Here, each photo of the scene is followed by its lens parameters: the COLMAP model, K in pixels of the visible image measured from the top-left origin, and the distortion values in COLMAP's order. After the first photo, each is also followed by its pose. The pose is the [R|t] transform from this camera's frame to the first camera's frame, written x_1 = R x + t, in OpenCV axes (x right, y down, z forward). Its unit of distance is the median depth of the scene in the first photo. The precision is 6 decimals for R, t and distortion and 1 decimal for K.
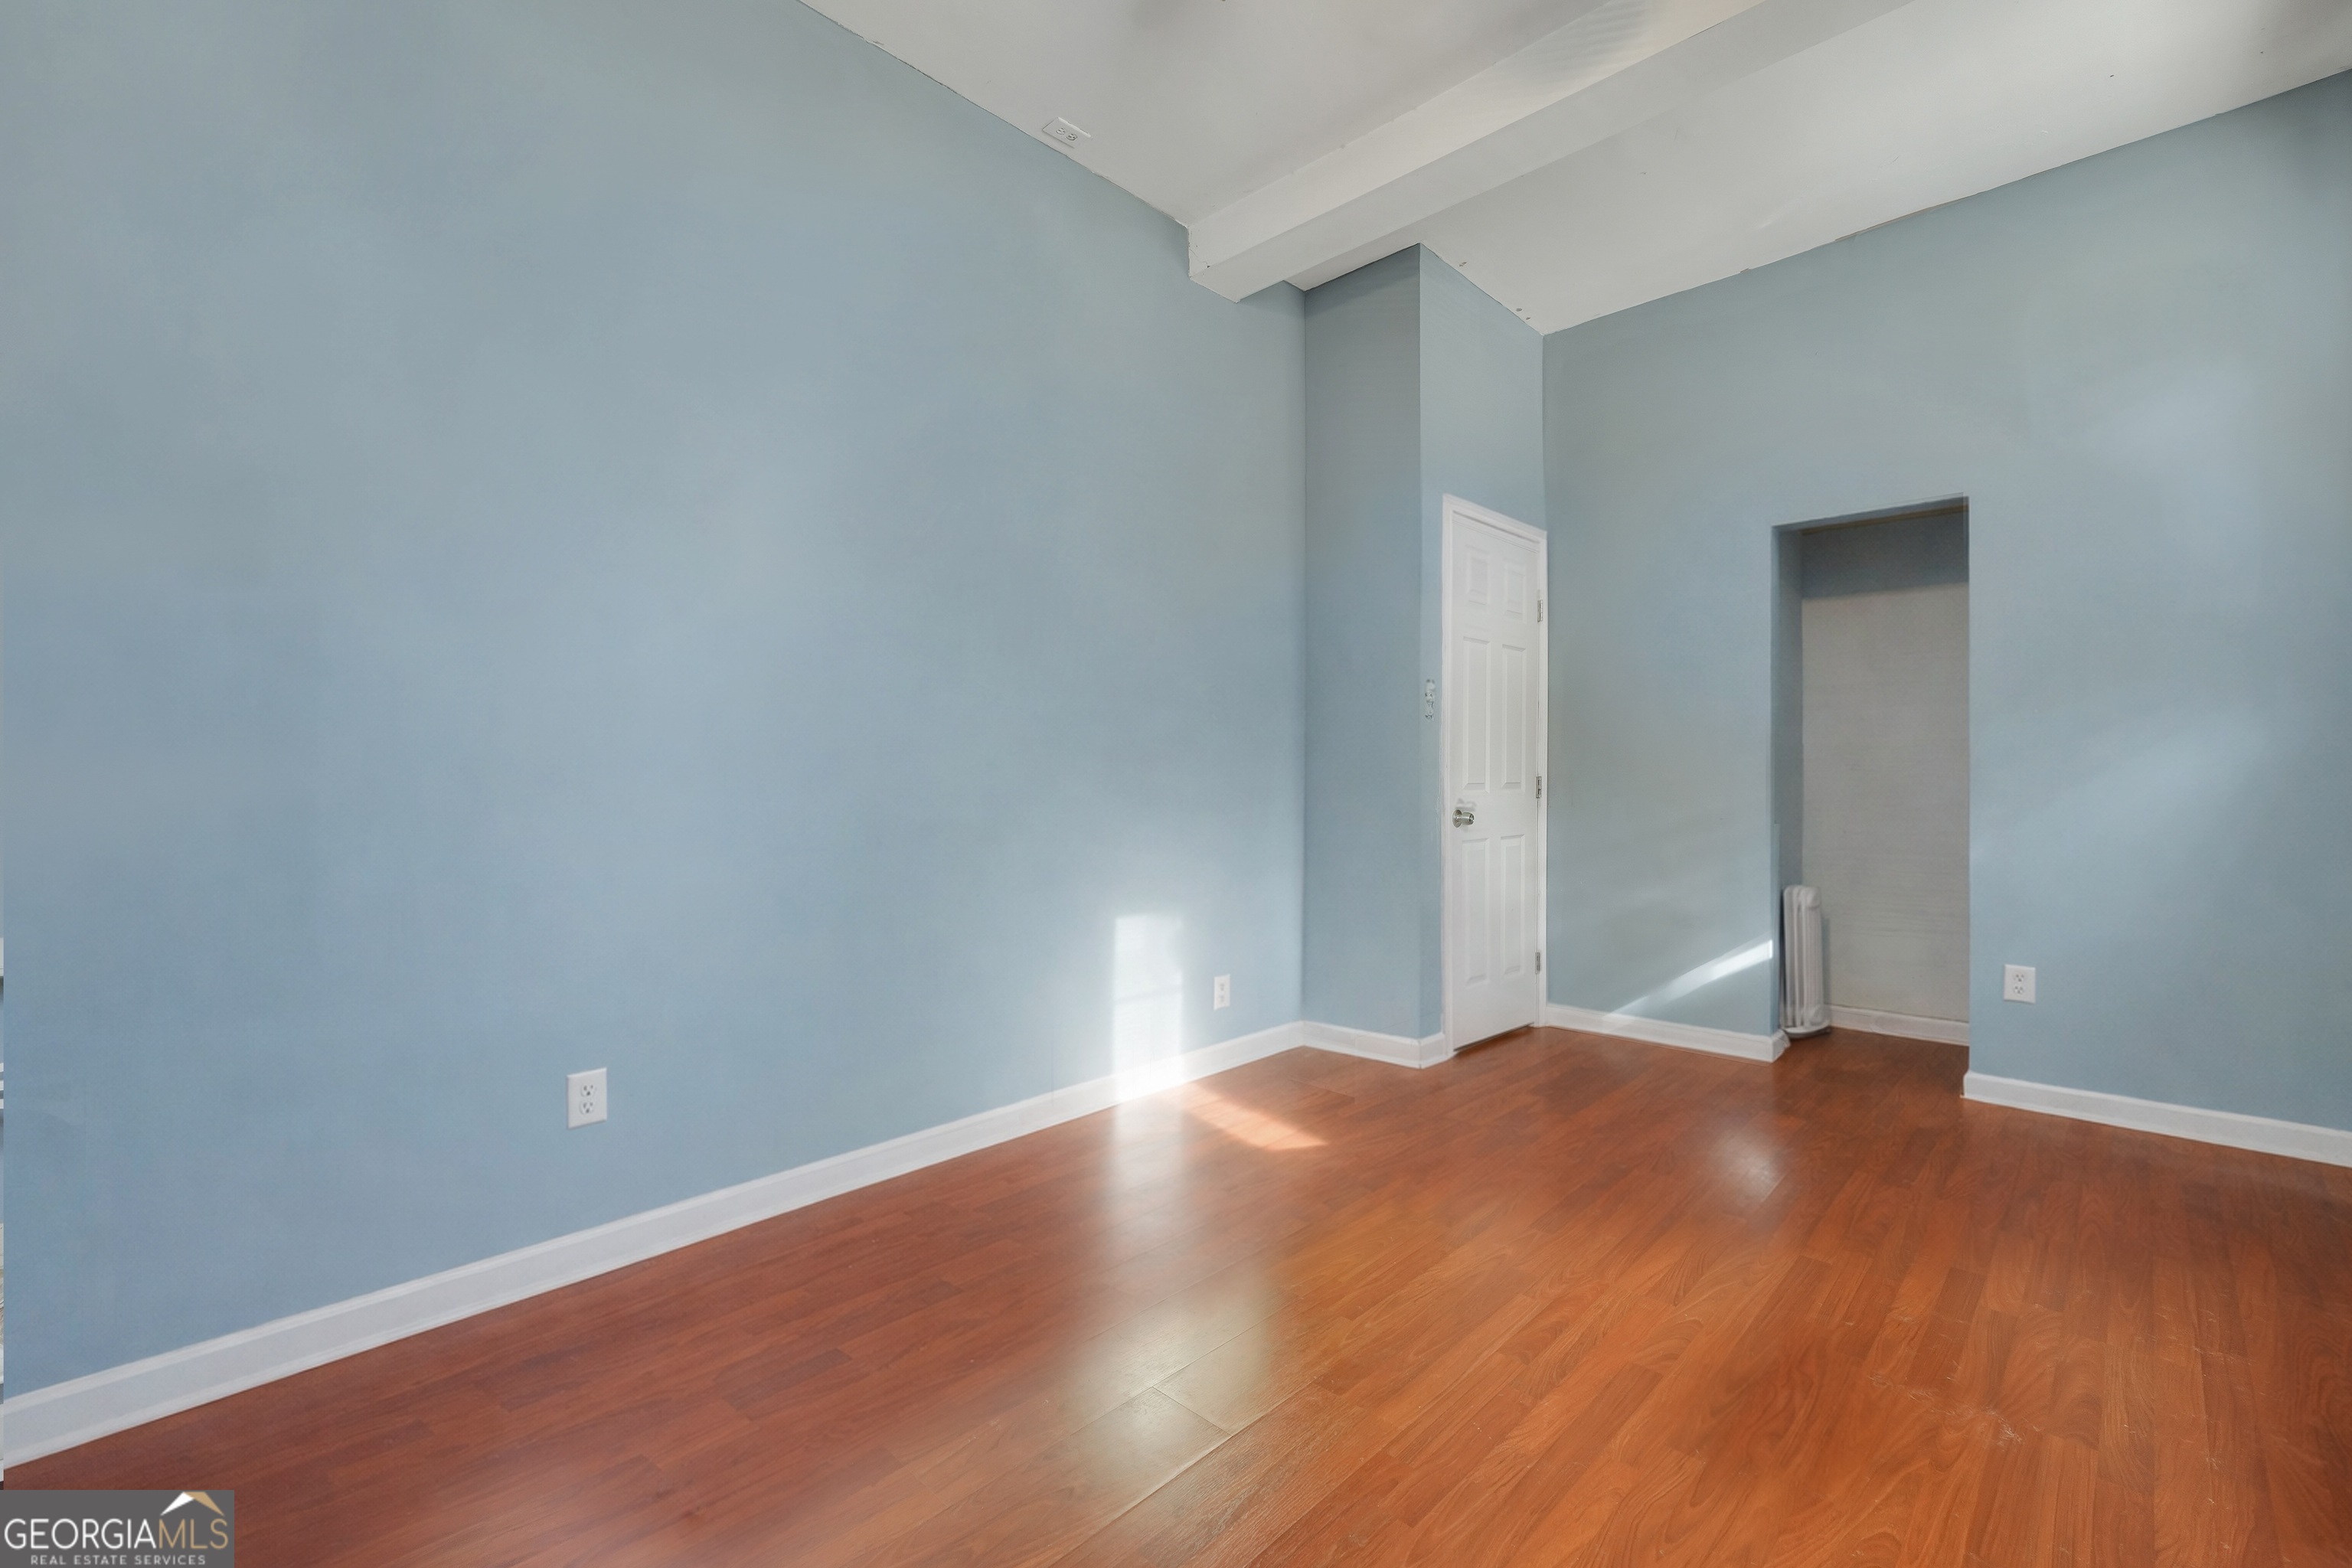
lens RADIAL K [[1008.8, 0, 1175.4], [0, 1008.8, 789.2], [0, 0, 1]] dist [-0.004253, 0.000553]
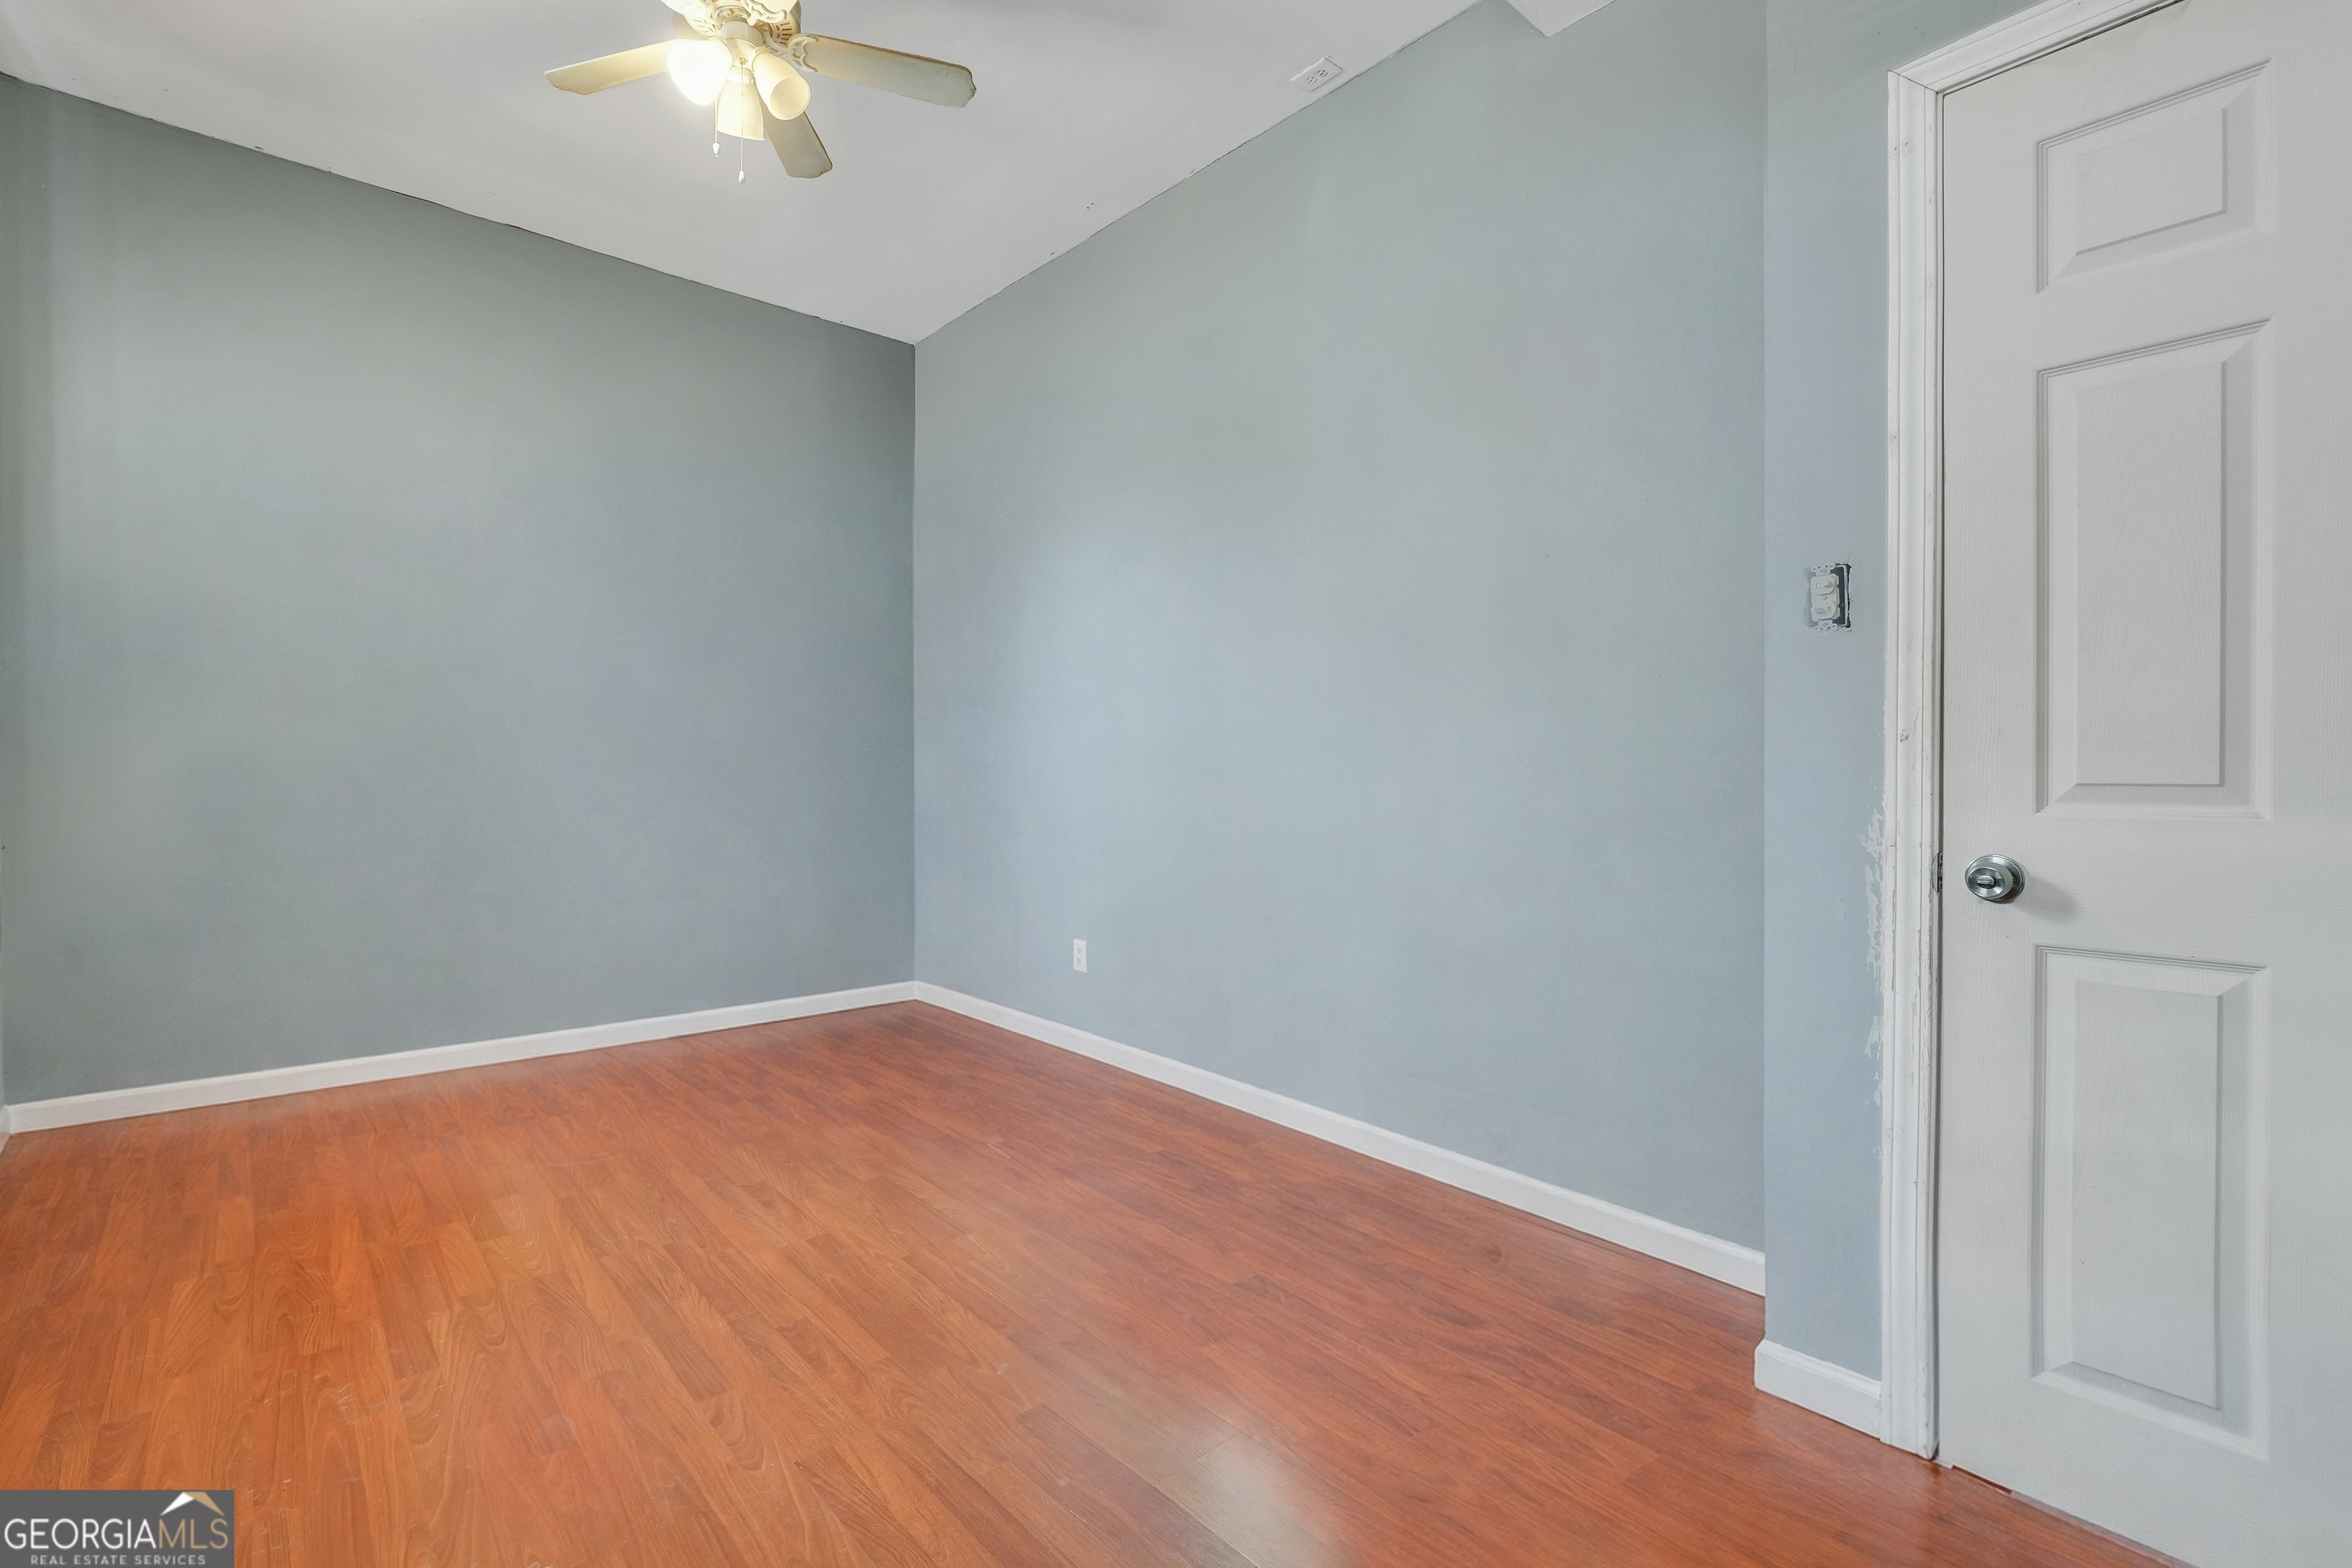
lens RADIAL K [[1096.6, 0, 1175.4], [0, 1096.6, 783.0], [0, 0, 1]] dist [-0.001187, -0.000223]
pose [[-0.111455, 0.000002, -0.993769, 1.540340], [0.005230, 0.999986, -0.000585, 0.012562], [0.993756, -0.005263, -0.111454, 1.660407]]
